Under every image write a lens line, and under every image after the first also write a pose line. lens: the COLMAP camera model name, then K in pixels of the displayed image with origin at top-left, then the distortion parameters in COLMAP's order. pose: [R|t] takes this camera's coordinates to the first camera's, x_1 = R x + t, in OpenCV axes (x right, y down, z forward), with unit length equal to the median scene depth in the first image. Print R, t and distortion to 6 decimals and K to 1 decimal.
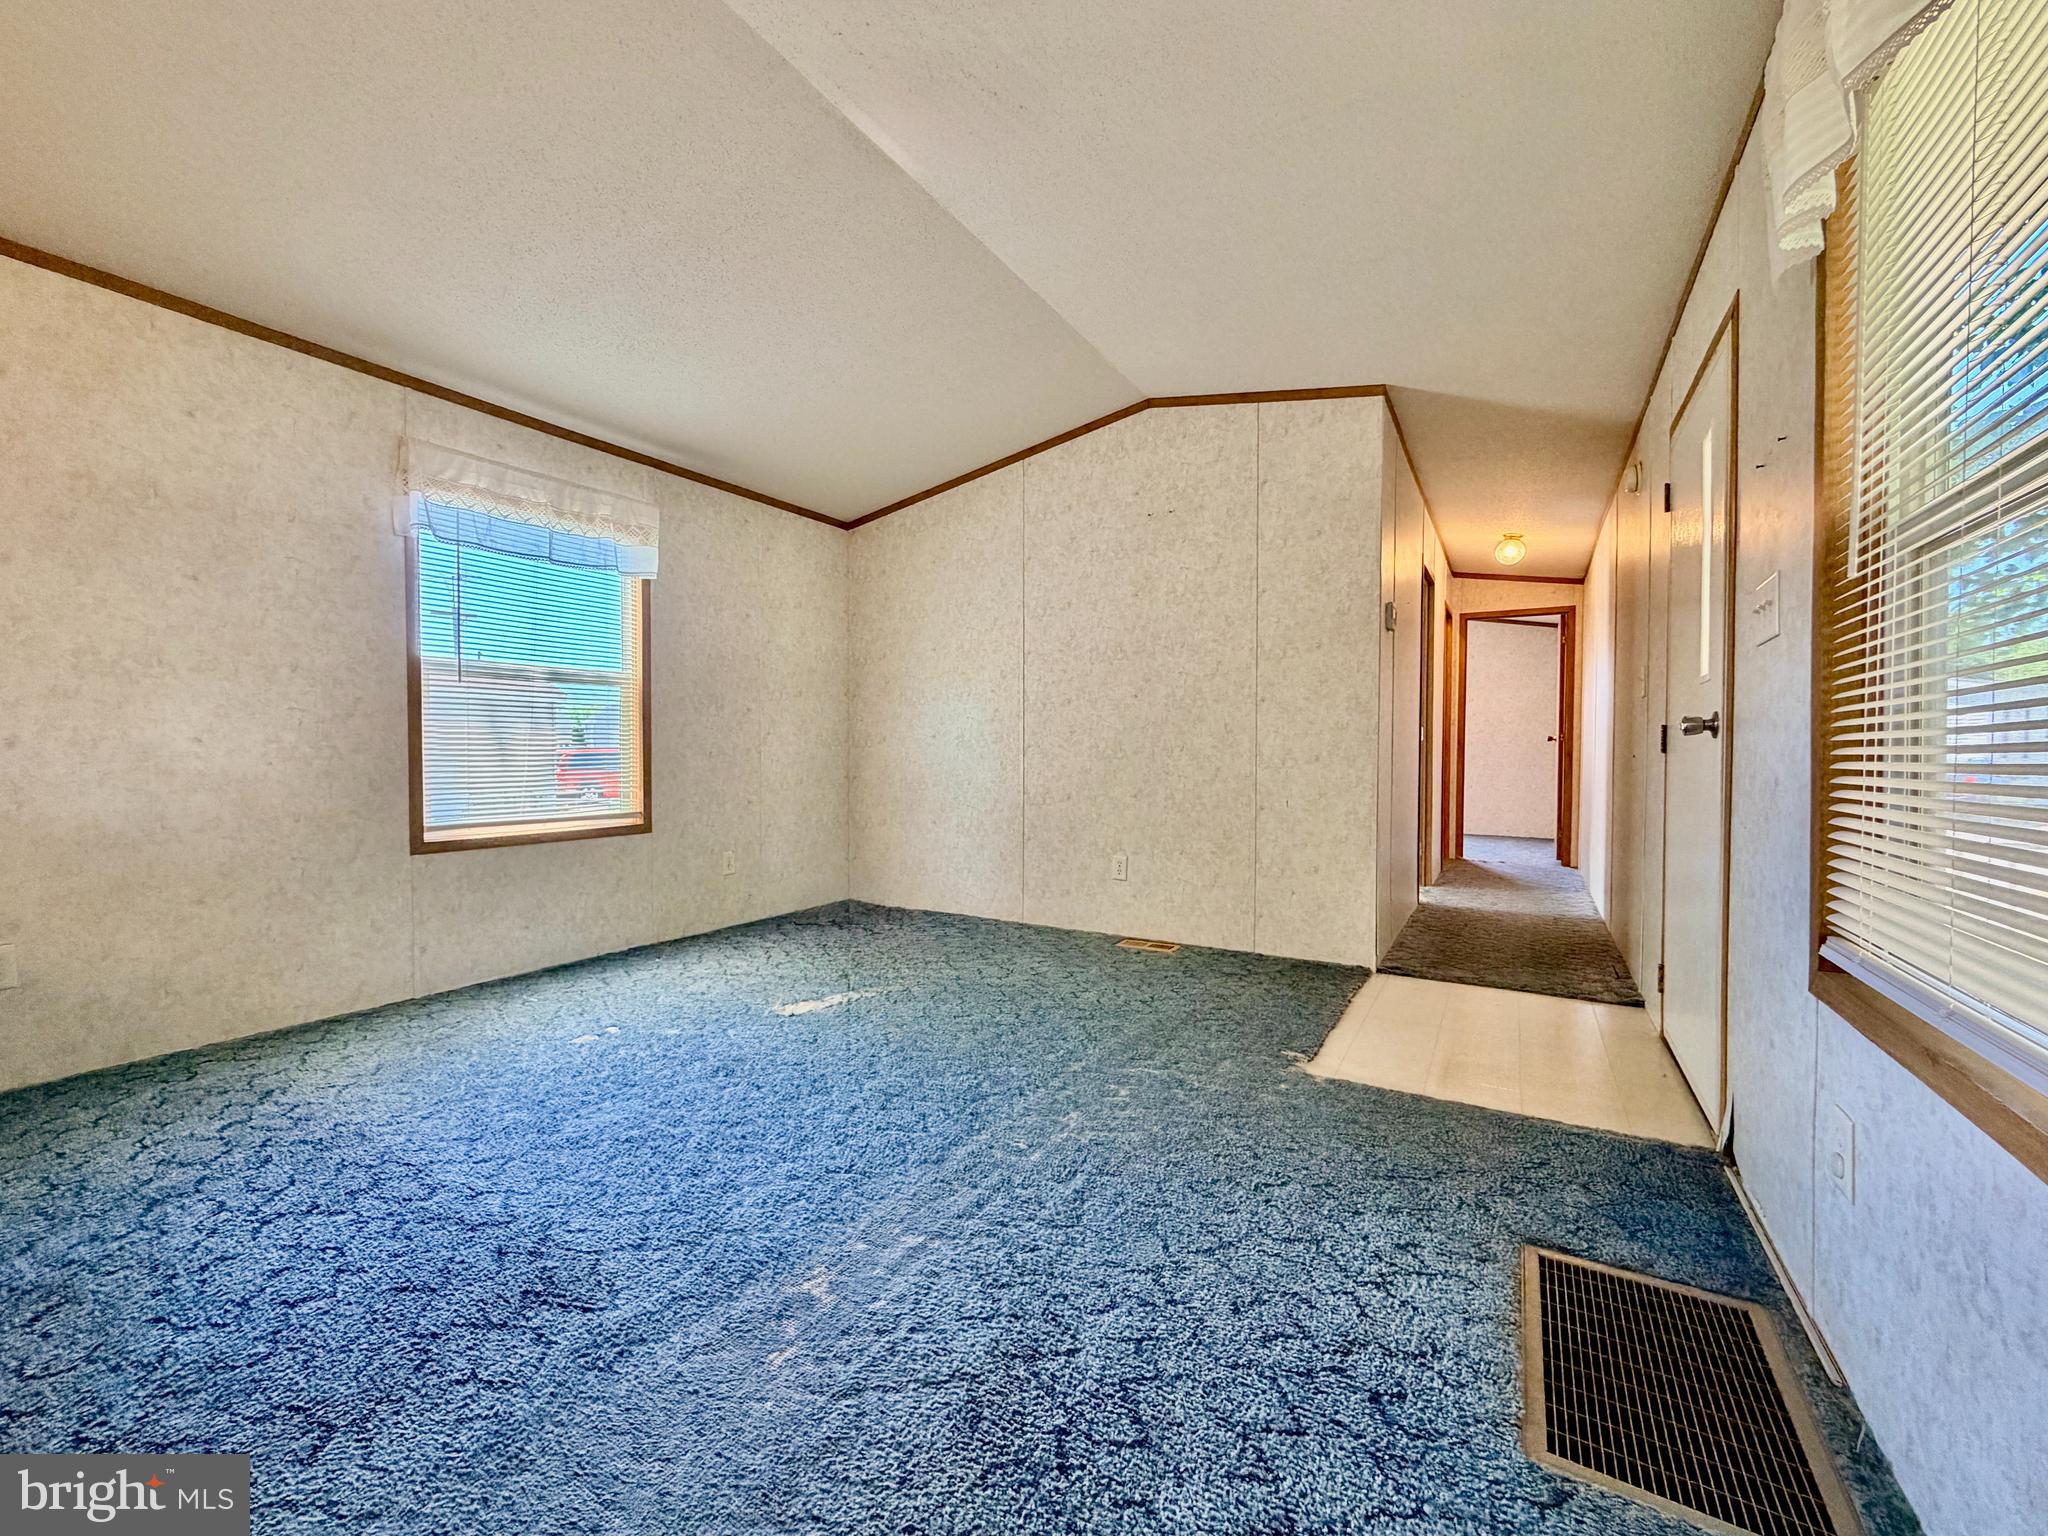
lens RADIAL K [[817.7, 0, 1015.7], [0, 817.7, 769.8], [0, 0, 1]] dist [-0.000414, -0.000027]
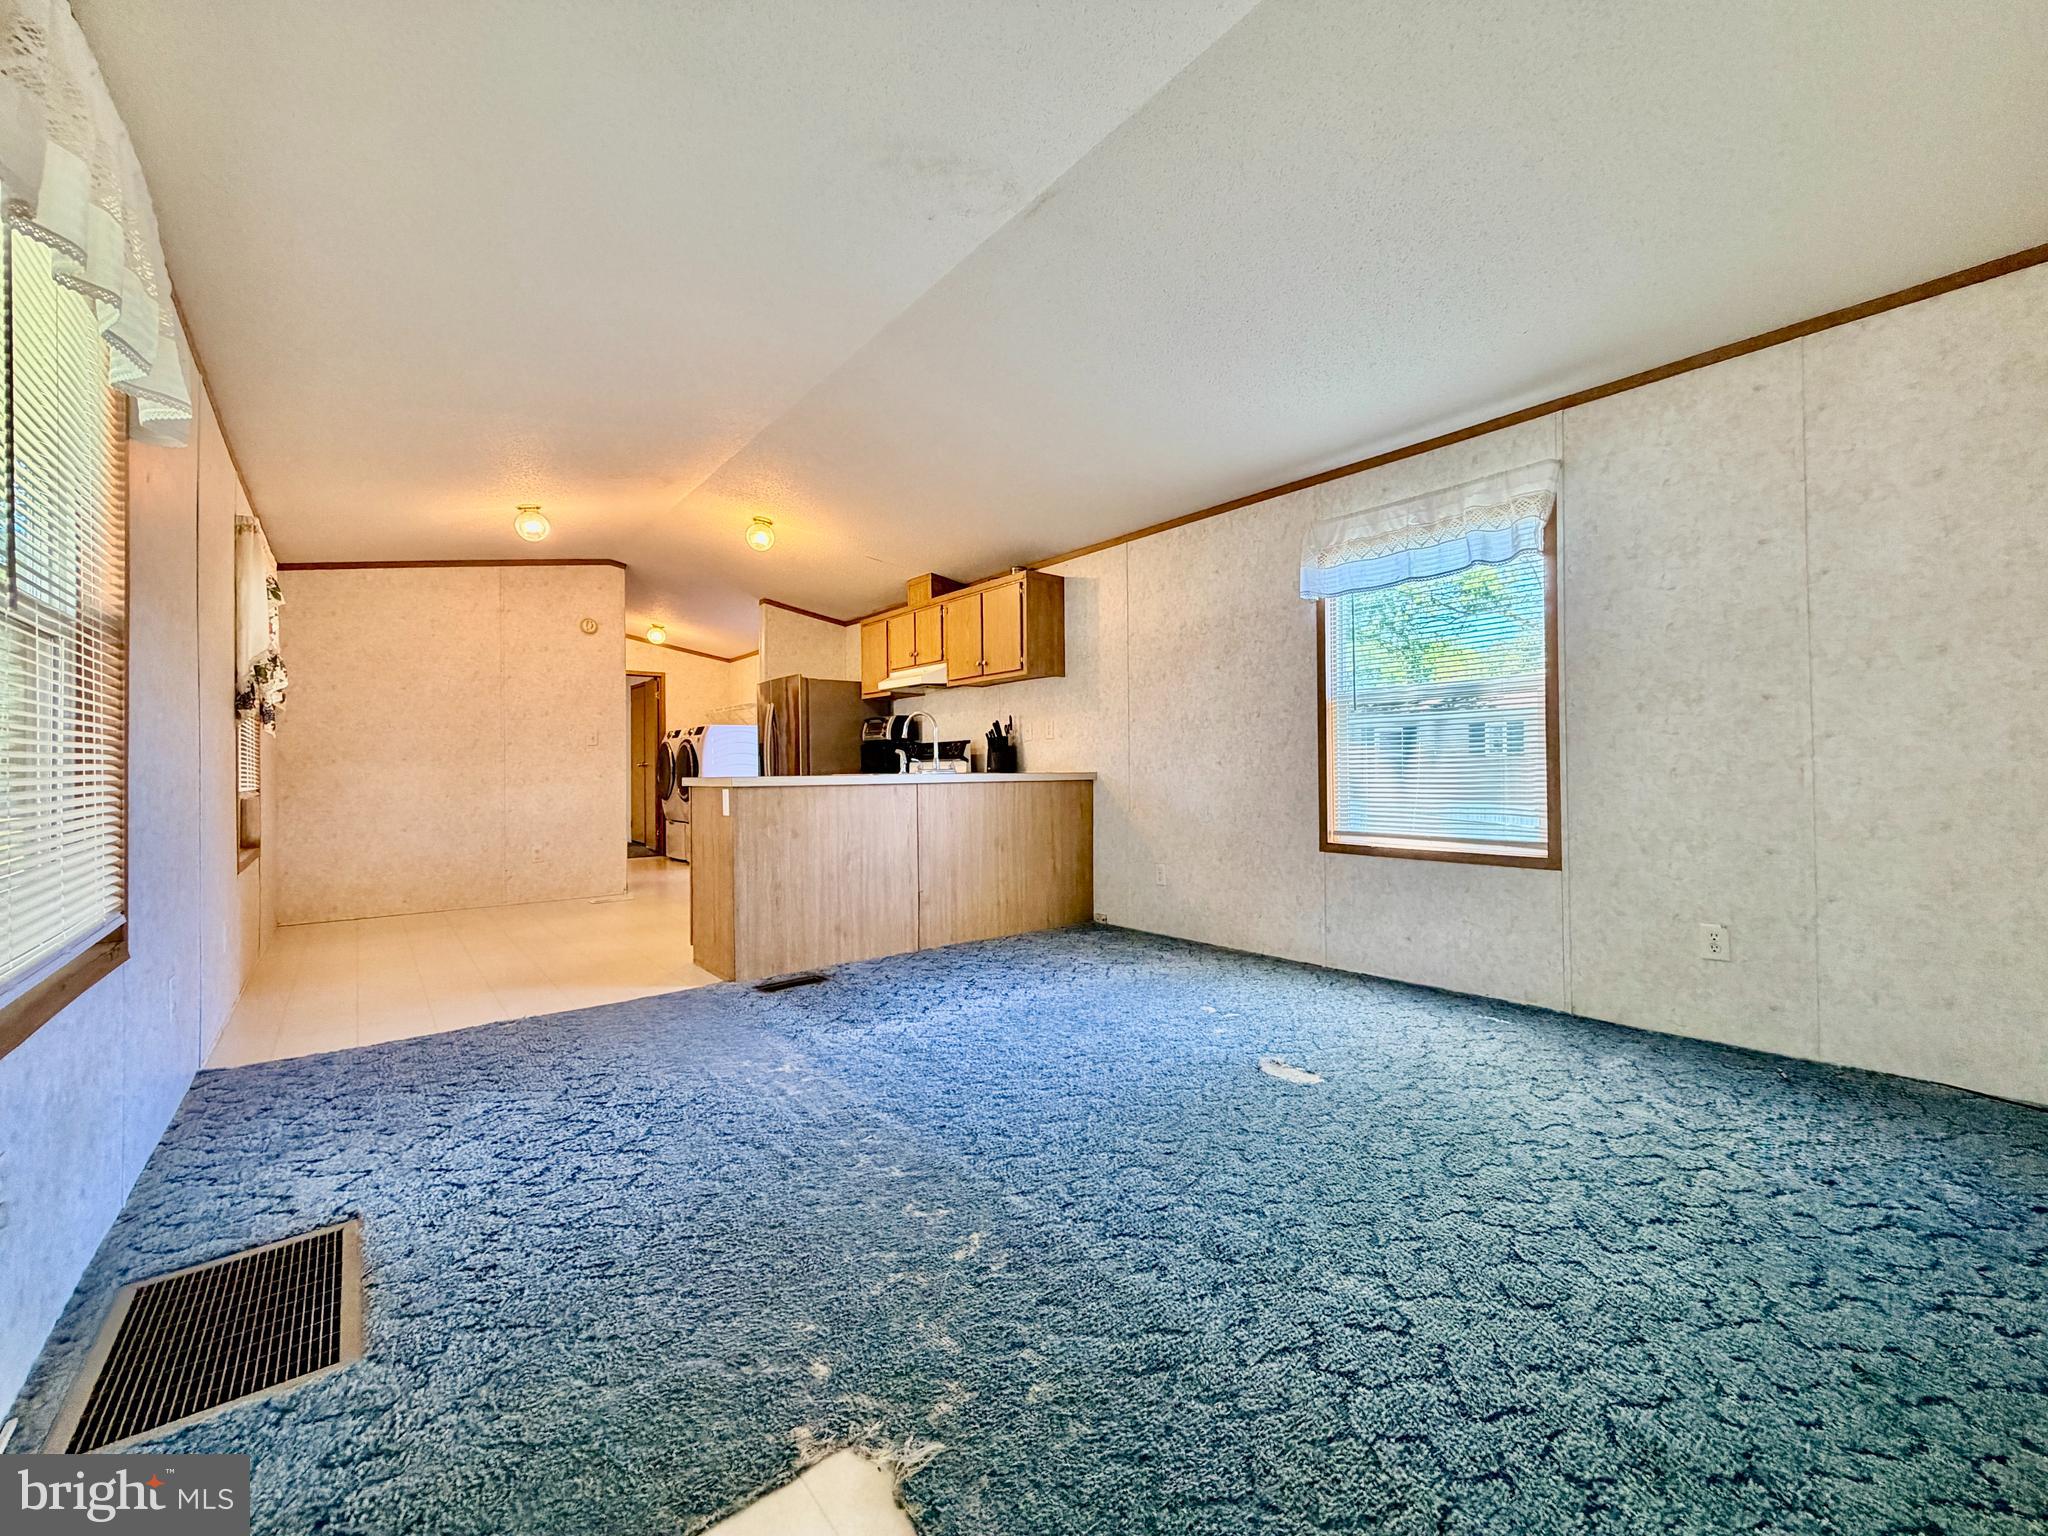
lens RADIAL K [[817.7, 0, 1017.3], [0, 817.7, 765.1], [0, 0, 1]] dist [-0.000414, -0.000027]
pose [[-0.336498, -0.003330, -0.941678, 0.561798], [-0.012937, 0.999916, 0.001087, -0.022620], [0.941595, 0.012548, -0.336513, 0.905756]]
